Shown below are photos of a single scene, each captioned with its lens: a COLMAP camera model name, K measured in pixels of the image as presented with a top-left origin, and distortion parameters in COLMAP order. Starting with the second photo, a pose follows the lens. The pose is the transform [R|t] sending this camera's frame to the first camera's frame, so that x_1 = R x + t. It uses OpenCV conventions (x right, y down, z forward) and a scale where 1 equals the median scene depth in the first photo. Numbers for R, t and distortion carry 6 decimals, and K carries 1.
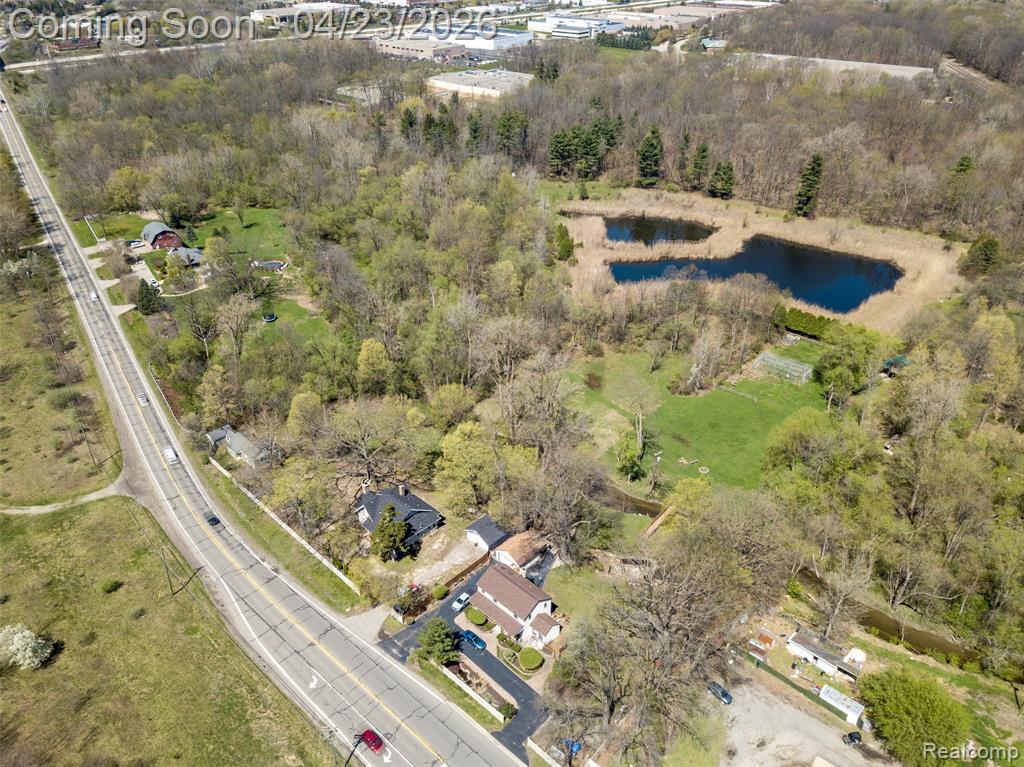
lens RADIAL K [[785.2, 0, 512.0], [0, 785.2, 383.5], [0, 0, 1]] dist [0.032004, 0.003605]
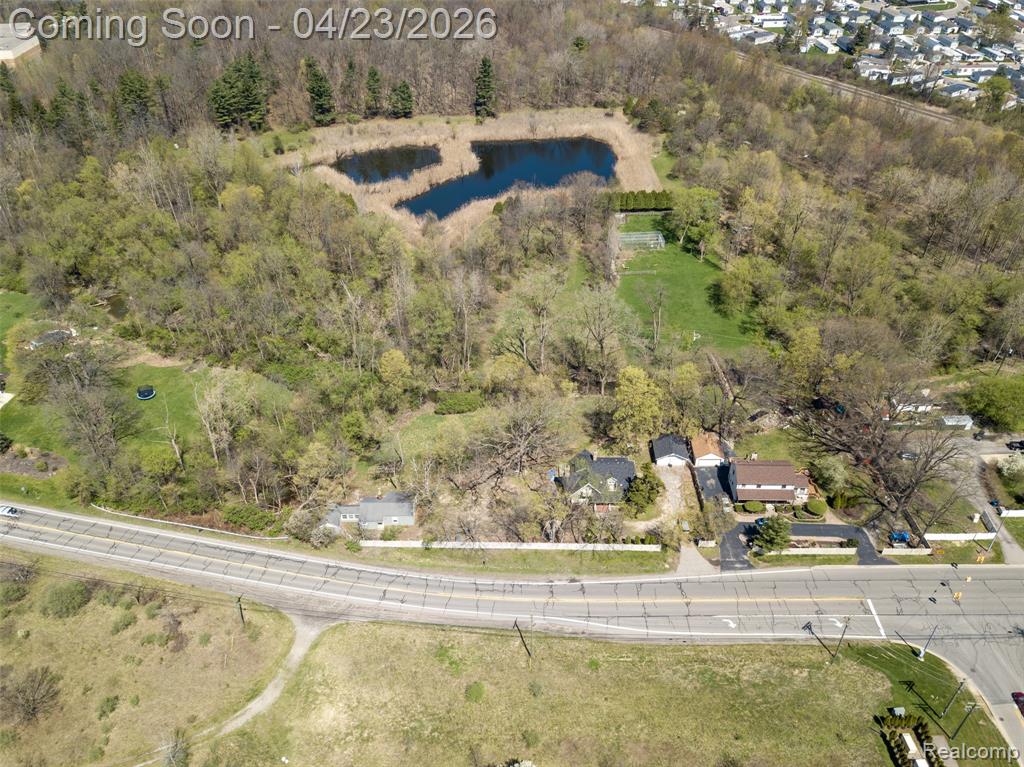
lens RADIAL K [[785.2, 0, 512.0], [0, 785.2, 383.5], [0, 0, 1]] dist [0.032004, 0.003605]
pose [[0.722695, -0.418332, 0.550191, -0.696552], [0.355036, 0.907672, 0.223787, -0.206305], [-0.593010, 0.033608, 0.804493, 0.213739]]
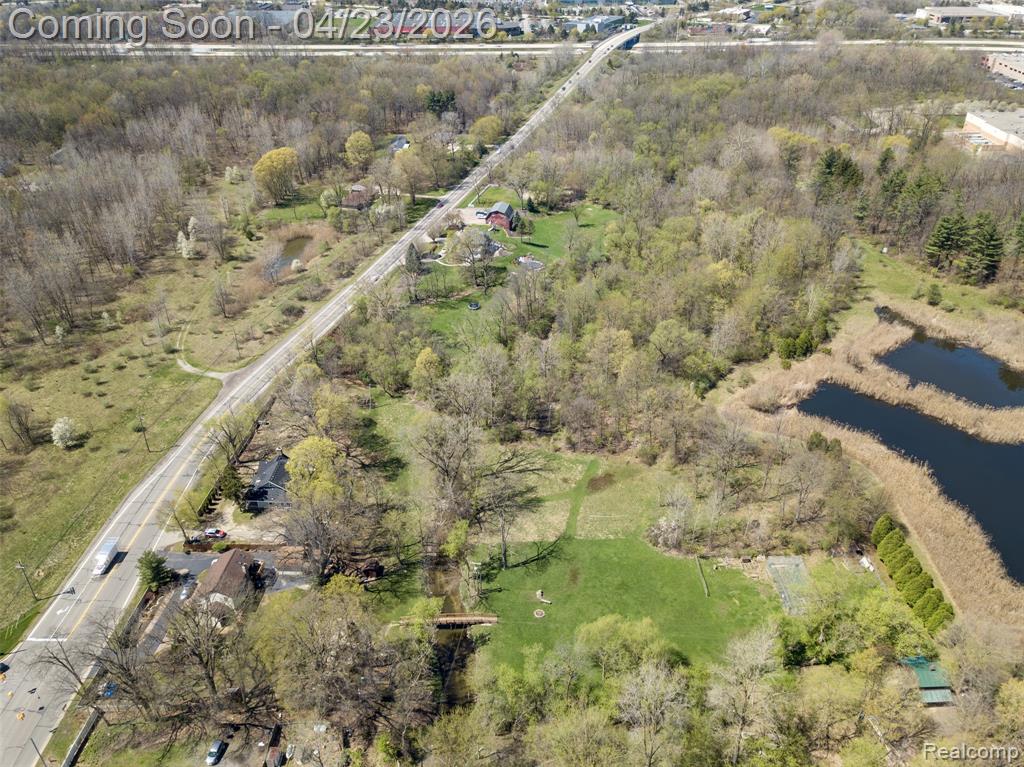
lens RADIAL K [[785.2, 0, 512.0], [0, 785.2, 383.5], [0, 0, 1]] dist [0.032004, 0.003605]
pose [[0.656117, 0.394479, -0.643348, 0.744941], [-0.377314, 0.909775, 0.173040, -0.291283], [0.653563, 0.129210, 0.745762, 0.290232]]
